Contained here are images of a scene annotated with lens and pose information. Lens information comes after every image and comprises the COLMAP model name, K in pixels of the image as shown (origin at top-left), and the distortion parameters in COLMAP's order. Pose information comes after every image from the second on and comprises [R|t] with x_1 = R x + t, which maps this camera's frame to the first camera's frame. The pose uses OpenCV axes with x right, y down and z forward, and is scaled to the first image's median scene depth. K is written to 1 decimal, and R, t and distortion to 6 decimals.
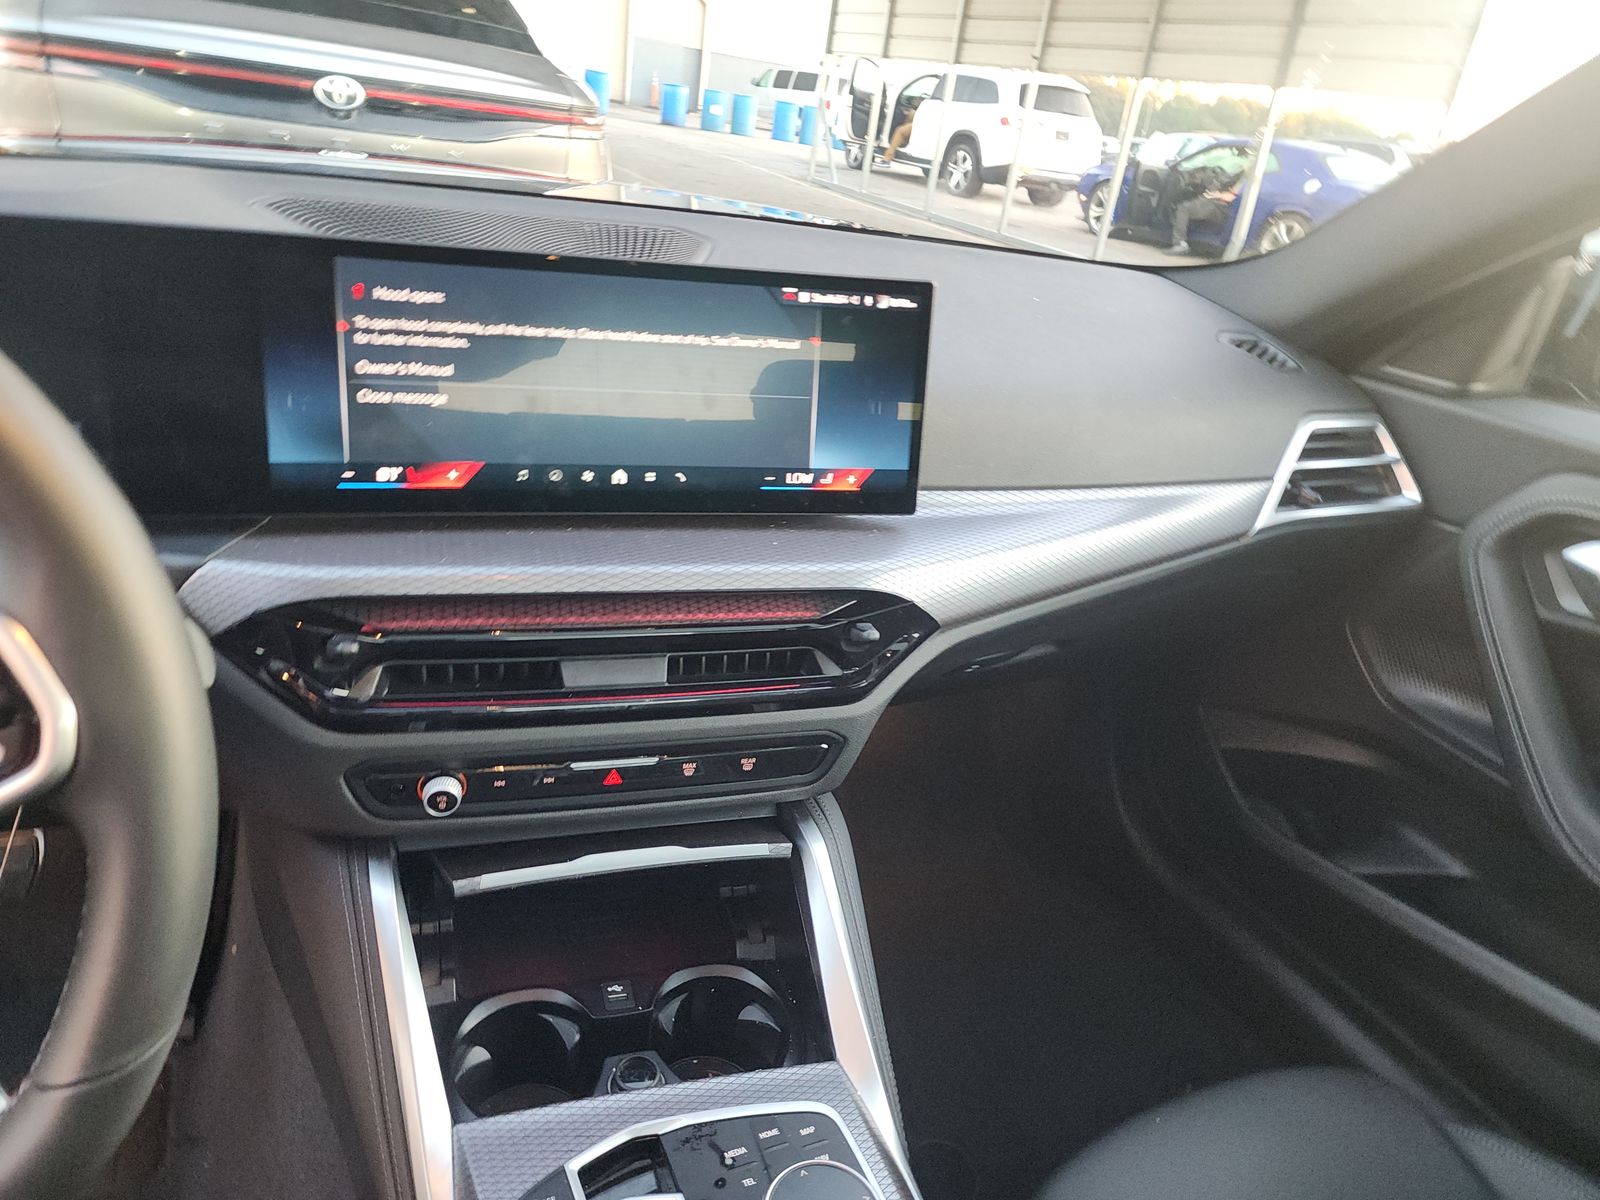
lens RADIAL K [[1059.8, 0, 800.0], [0, 1059.8, 600.0], [0, 0, 1]] dist [0.057681, -0.064923]
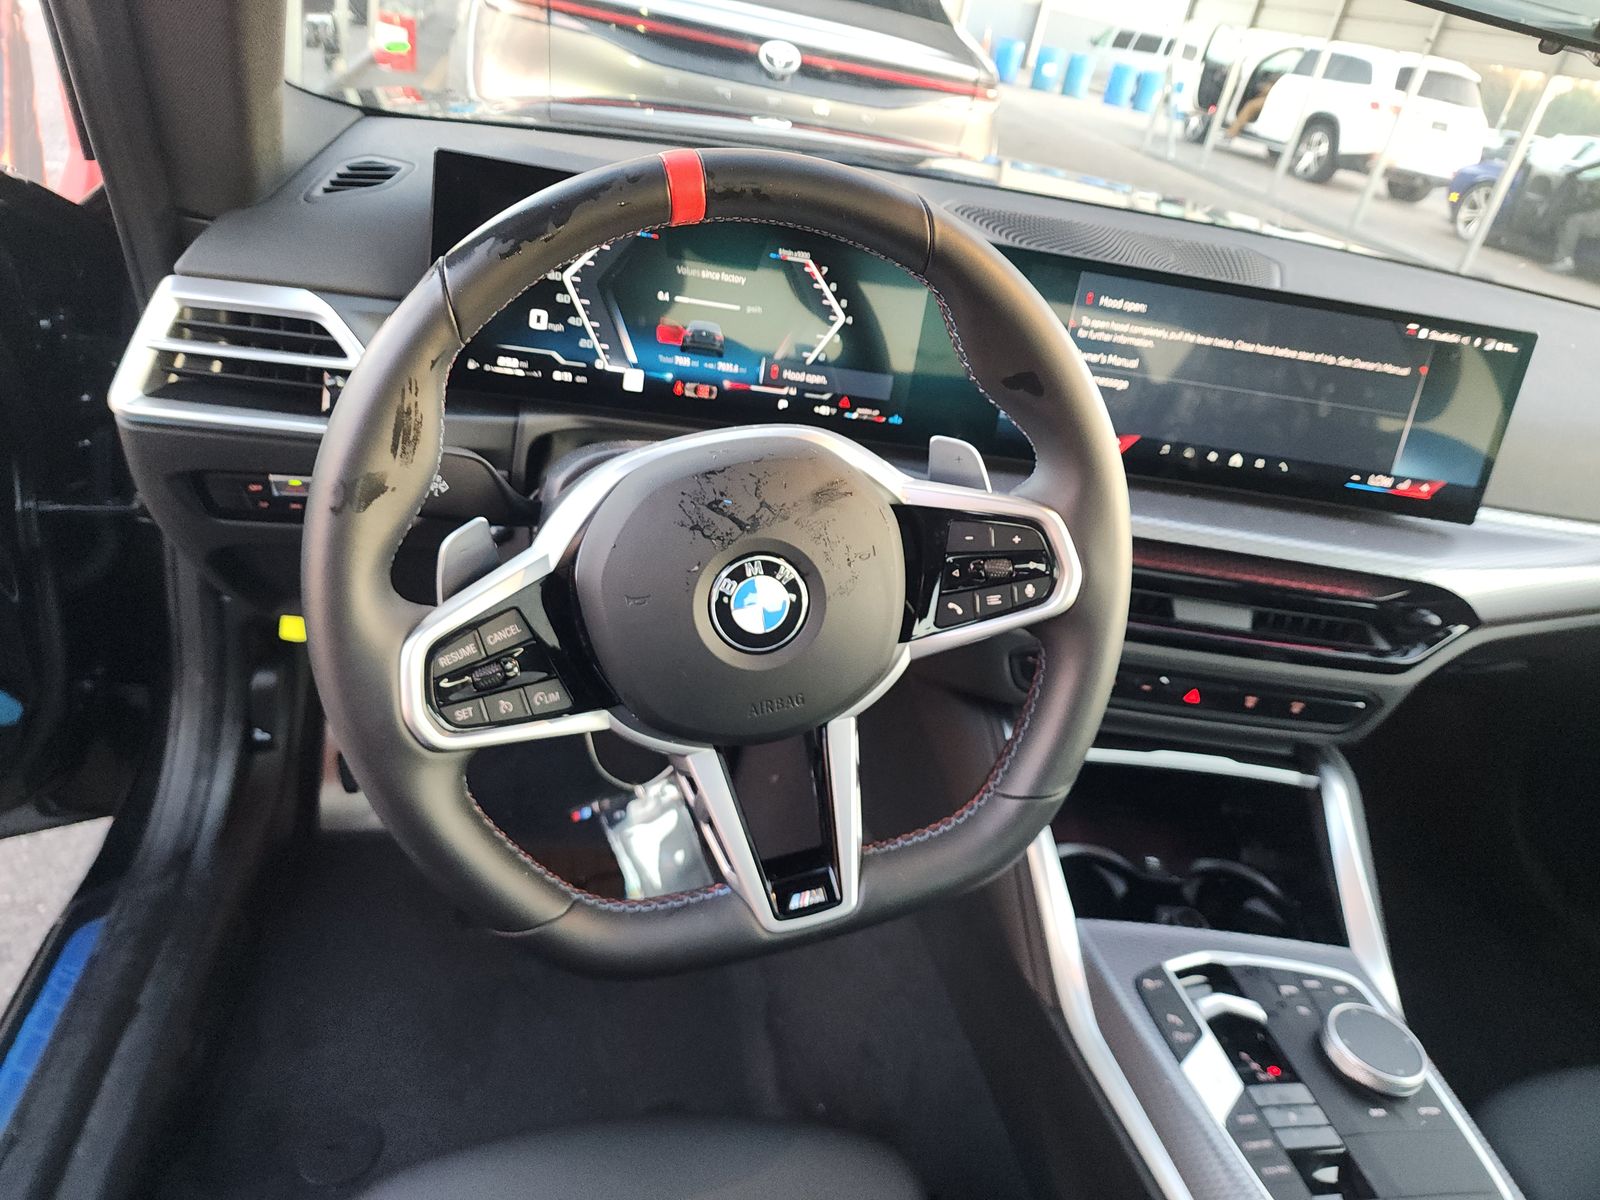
lens RADIAL K [[1097.0, 0, 800.0], [0, 1097.0, 600.0], [0, 0, 1]] dist [0.037942, -0.050250]
pose [[0.964839, 0.164767, -0.204788, -0.076257], [-0.159453, 0.986299, 0.042302, 0.014958], [0.208953, -0.008160, 0.977892, -0.077032]]
